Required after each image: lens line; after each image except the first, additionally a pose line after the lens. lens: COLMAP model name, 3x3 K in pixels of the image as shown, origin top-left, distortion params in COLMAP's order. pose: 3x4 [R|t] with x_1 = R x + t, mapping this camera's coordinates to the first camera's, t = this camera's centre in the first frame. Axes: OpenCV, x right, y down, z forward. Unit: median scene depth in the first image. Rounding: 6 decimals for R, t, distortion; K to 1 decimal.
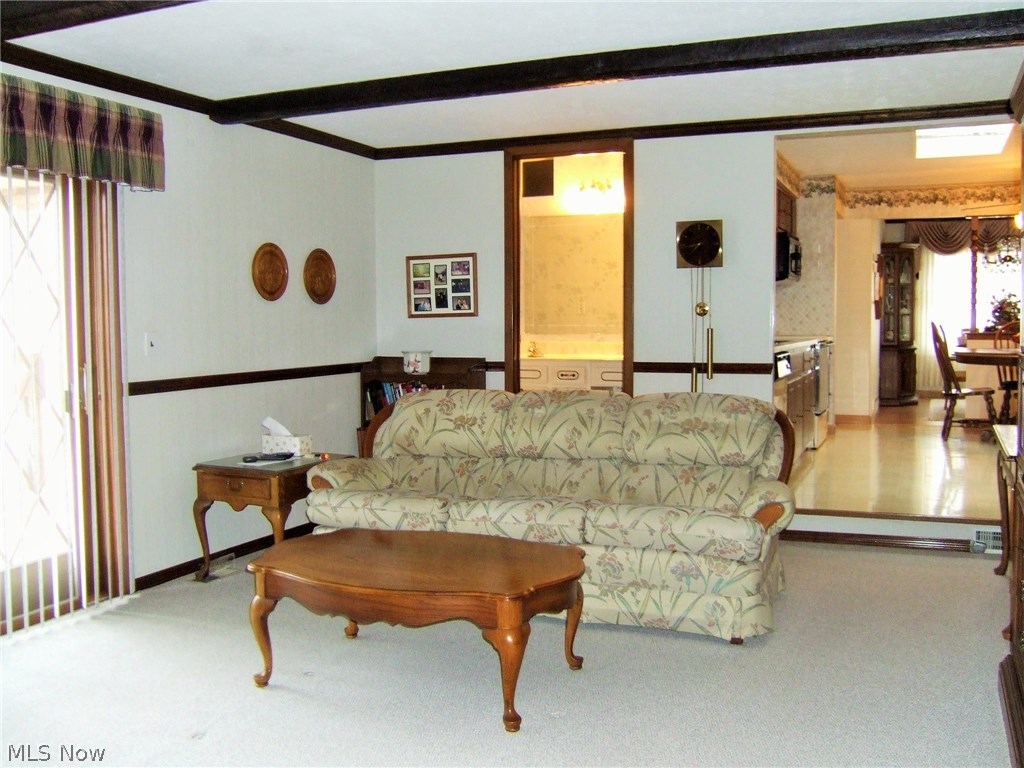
lens RADIAL K [[971.8, 0, 512.0], [0, 971.8, 384.0], [0, 0, 1]] dist [-0.154750, 0.125237]
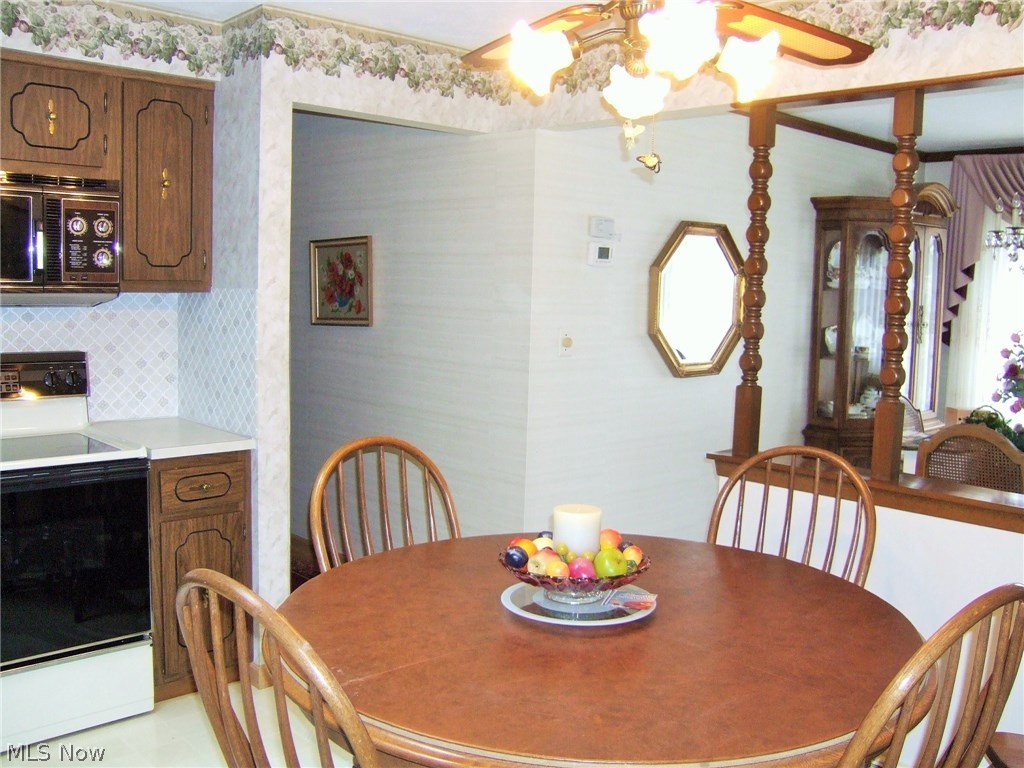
lens RADIAL K [[971.8, 0, 512.0], [0, 971.8, 384.0], [0, 0, 1]] dist [-0.154750, 0.125237]
pose [[0.918630, 0.075435, -0.387851, 0.537027], [-0.061664, 0.996949, 0.047848, -0.089947], [0.390277, -0.020038, 0.920480, 0.645001]]
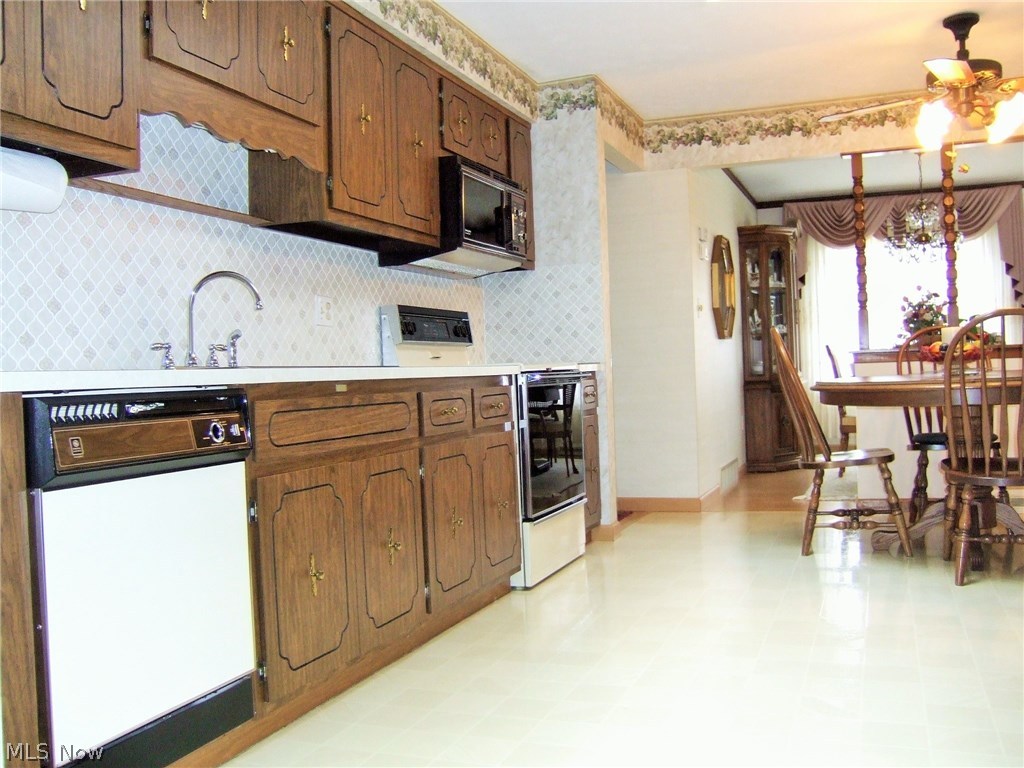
lens RADIAL K [[971.8, 0, 512.0], [0, 971.8, 384.0], [0, 0, 1]] dist [-0.154750, 0.125237]
pose [[0.998545, -0.029169, 0.045351, 0.240725], [0.031582, 0.998071, -0.053442, -0.009516], [-0.043705, 0.054797, 0.997541, 0.416202]]
